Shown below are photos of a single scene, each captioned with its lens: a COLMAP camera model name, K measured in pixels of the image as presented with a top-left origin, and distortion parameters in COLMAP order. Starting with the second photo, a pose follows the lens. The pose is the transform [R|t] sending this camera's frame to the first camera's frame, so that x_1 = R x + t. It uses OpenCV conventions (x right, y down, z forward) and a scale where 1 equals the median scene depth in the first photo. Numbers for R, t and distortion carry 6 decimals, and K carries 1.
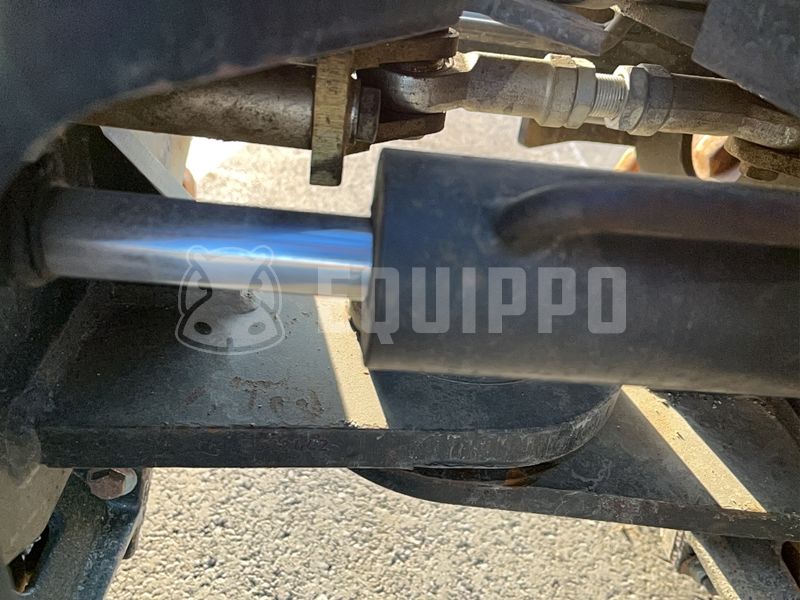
lens RADIAL K [[624.5, 0, 407.5], [0, 624.5, 306.5], [0, 0, 1]] dist [0.072703, -0.103465]
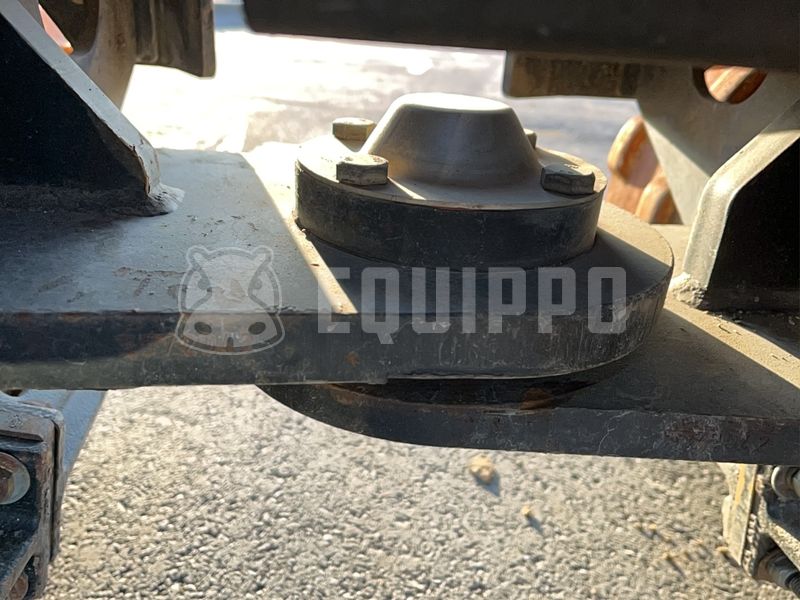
lens RADIAL K [[624.5, 0, 409.3], [0, 624.5, 320.2], [0, 0, 1]] dist [0.072703, -0.103465]
pose [[0.997844, -0.064807, 0.010398, 0.014099], [0.065578, 0.991014, -0.116577, 0.127125], [-0.002749, 0.117007, 0.993127, 0.147539]]
